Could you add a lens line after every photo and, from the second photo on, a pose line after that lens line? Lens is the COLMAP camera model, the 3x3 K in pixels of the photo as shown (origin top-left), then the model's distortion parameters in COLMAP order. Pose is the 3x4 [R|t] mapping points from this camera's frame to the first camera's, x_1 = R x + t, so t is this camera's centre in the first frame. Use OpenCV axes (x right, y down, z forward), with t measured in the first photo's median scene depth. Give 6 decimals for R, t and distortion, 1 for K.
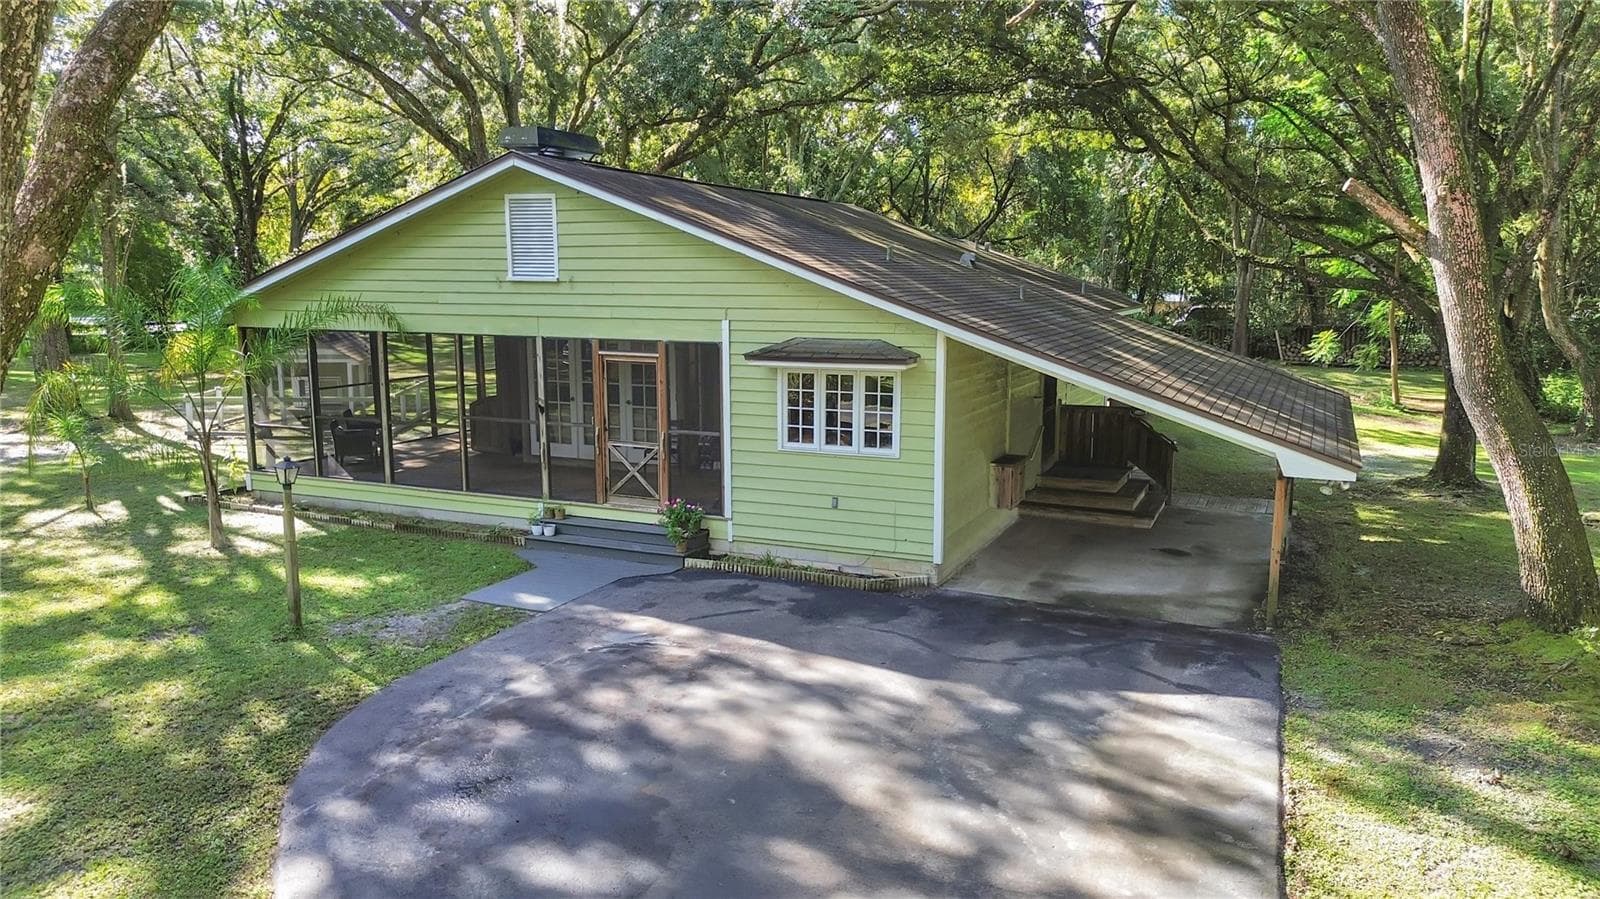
lens RADIAL K [[1145.4, 0, 800.0], [0, 1145.4, 449.5], [0, 0, 1]] dist [0.053089, -0.001861]
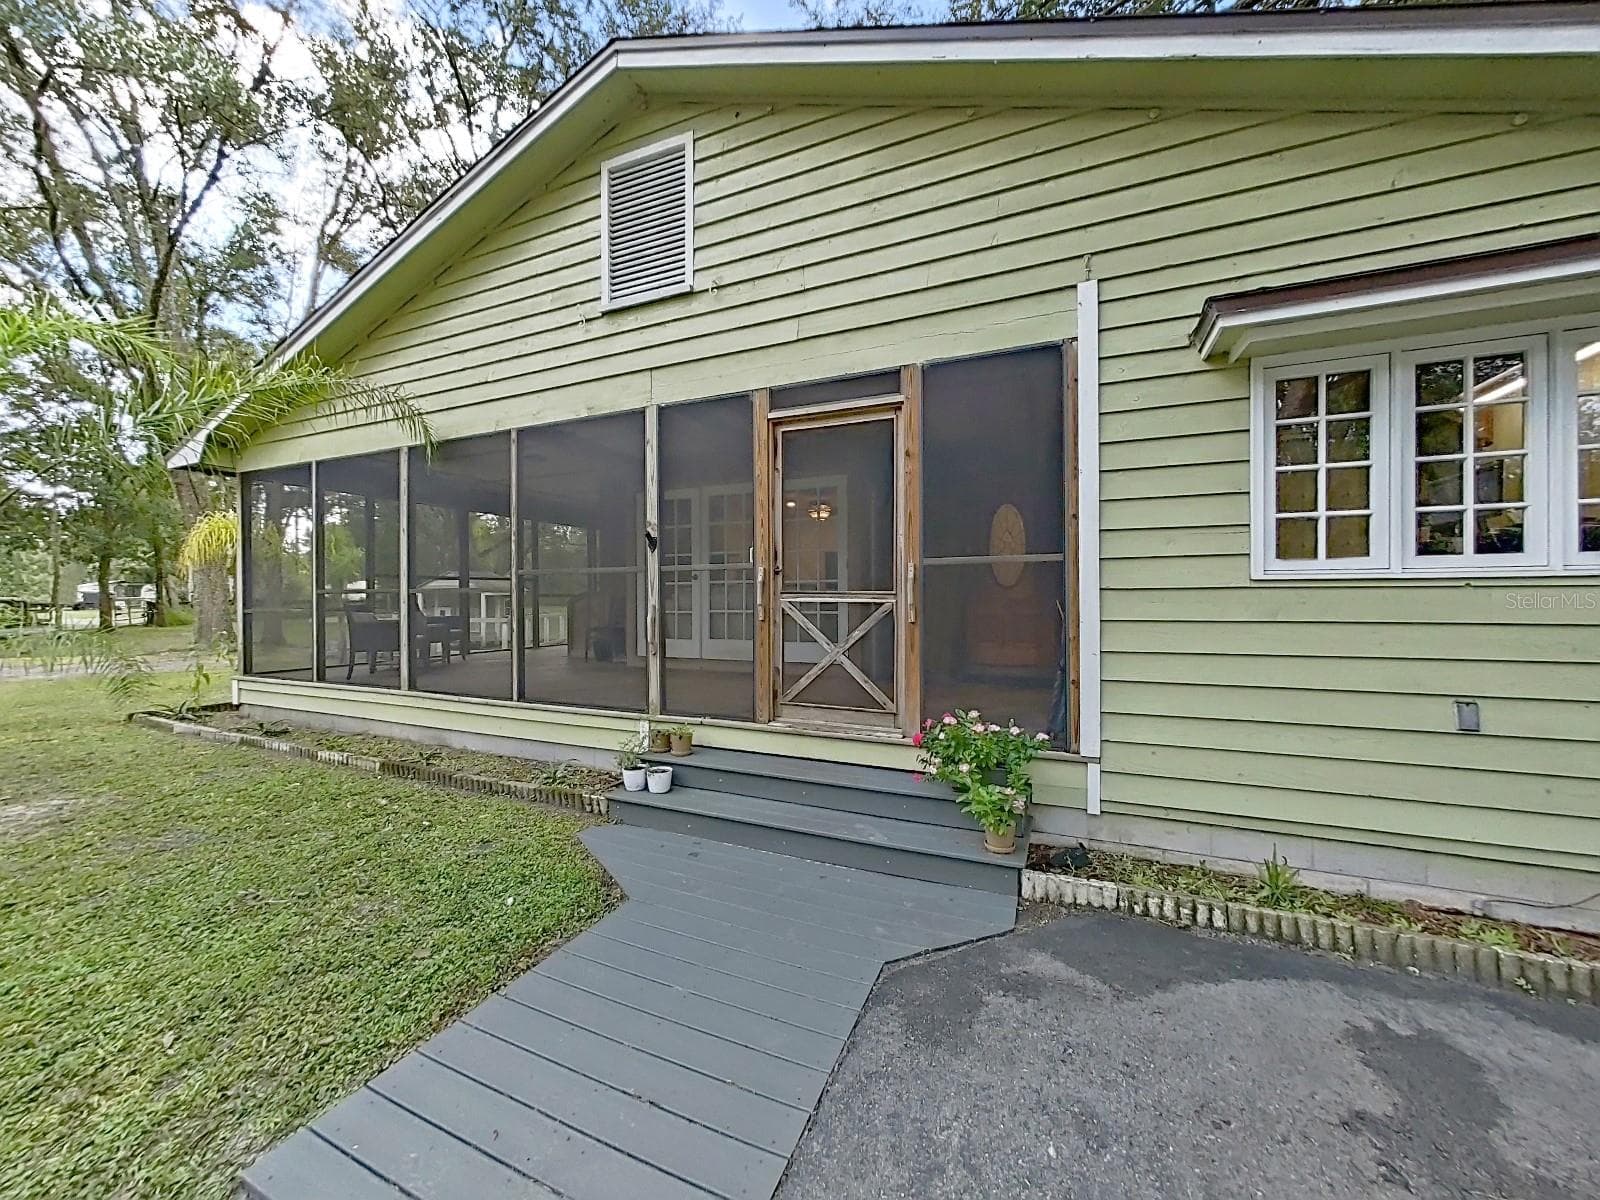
lens RADIAL K [[652.0, 0, 797.3], [0, 652.0, 592.5], [0, 0, 1]] dist [-0.000811, -0.000073]
pose [[0.999972, -0.003312, -0.006775, -0.161037], [0.002219, 0.987858, -0.155343, 0.036250], [0.007207, 0.155324, 0.987837, 0.729981]]
